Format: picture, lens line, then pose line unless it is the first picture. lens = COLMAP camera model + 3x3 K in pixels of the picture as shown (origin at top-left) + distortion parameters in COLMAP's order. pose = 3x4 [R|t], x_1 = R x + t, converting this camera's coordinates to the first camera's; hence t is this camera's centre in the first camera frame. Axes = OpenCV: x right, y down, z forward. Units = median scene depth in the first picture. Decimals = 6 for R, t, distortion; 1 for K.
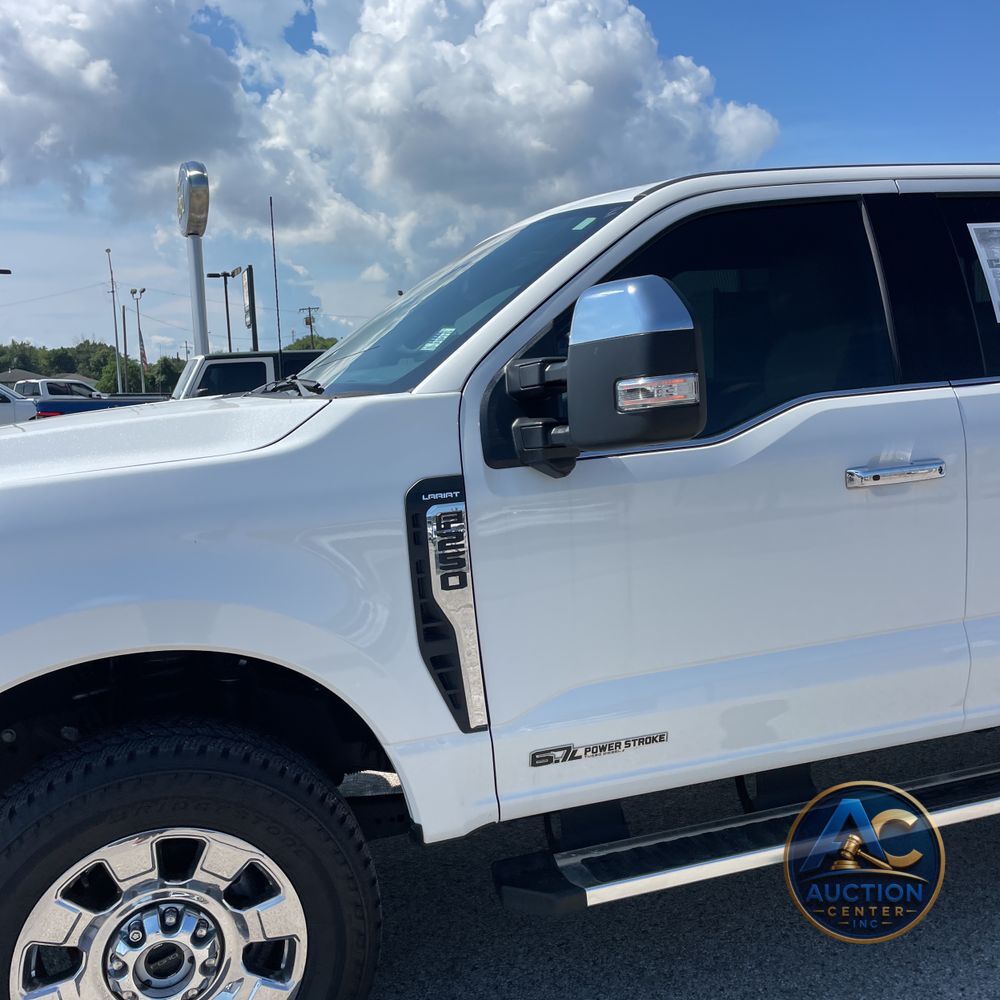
lens RADIAL K [[1021.7, 0, 500.0], [0, 1021.7, 500.0], [0, 0, 1]] dist [0.056649, -0.044433]
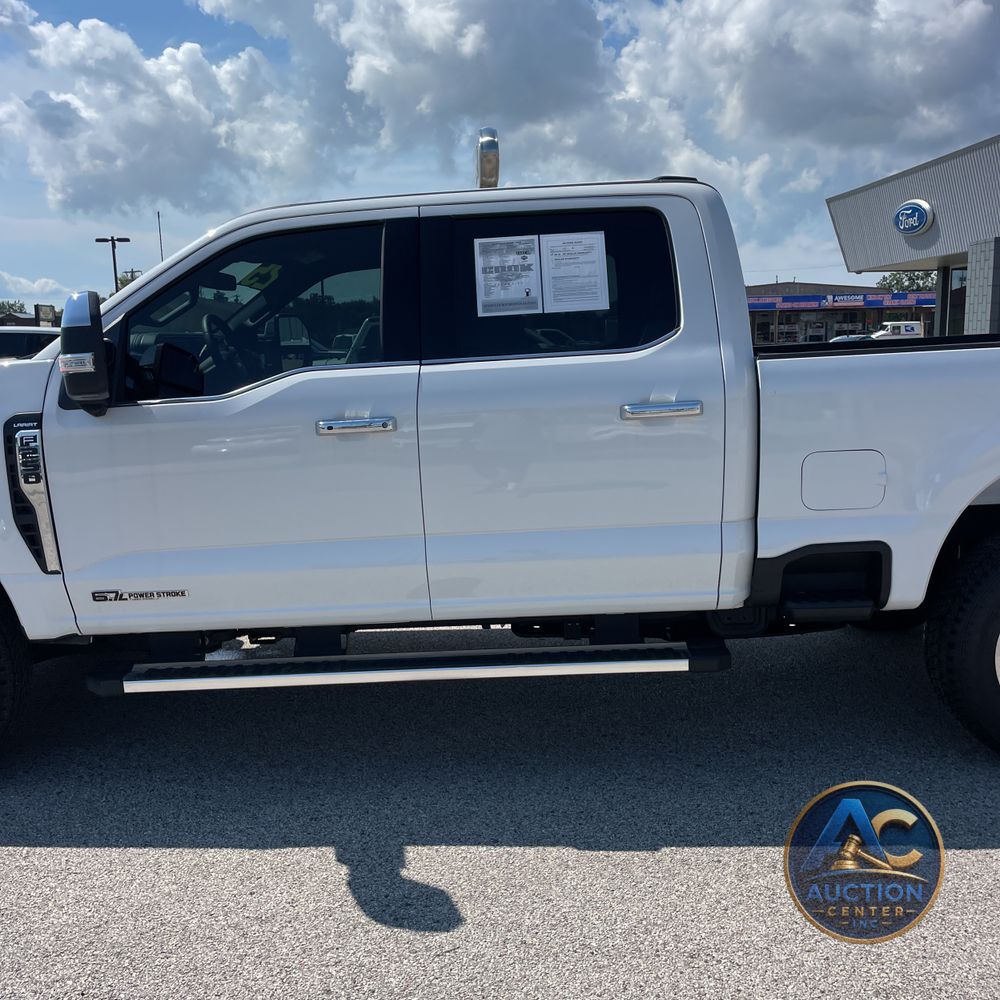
lens RADIAL K [[1002.1, 0, 492.4], [0, 1002.1, 505.0], [0, 0, 1]] dist [0.082097, -0.105194]
pose [[0.942362, 0.068641, -0.327479, 0.086838], [-0.050781, 0.996734, 0.062792, -0.001185], [0.330719, -0.042543, 0.942770, -0.019953]]
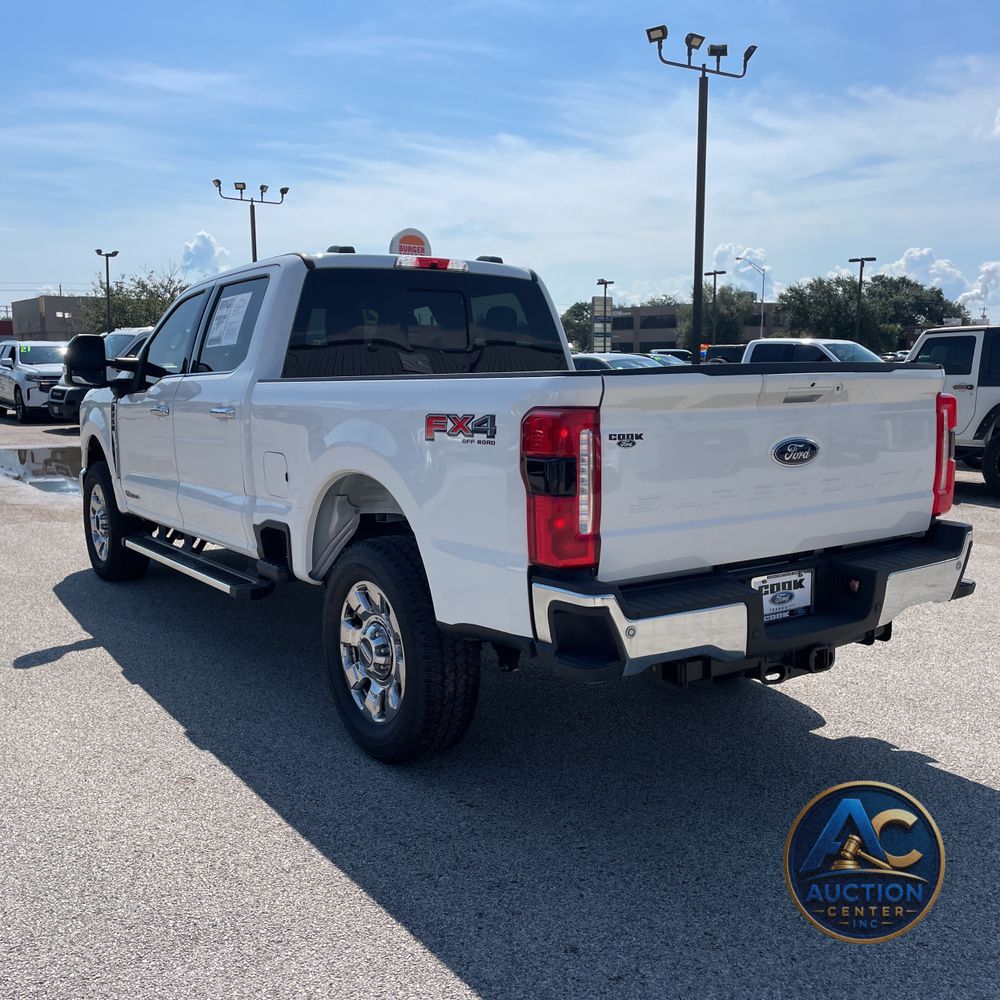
lens RADIAL K [[1021.7, 0, 500.0], [0, 1021.7, 500.0], [0, 0, 1]] dist [0.056649, -0.044433]
pose [[0.280845, 0.166553, -0.945191, 0.247661], [-0.120805, 0.983129, 0.137344, -0.020862], [0.952120, 0.075611, 0.296227, 0.090467]]
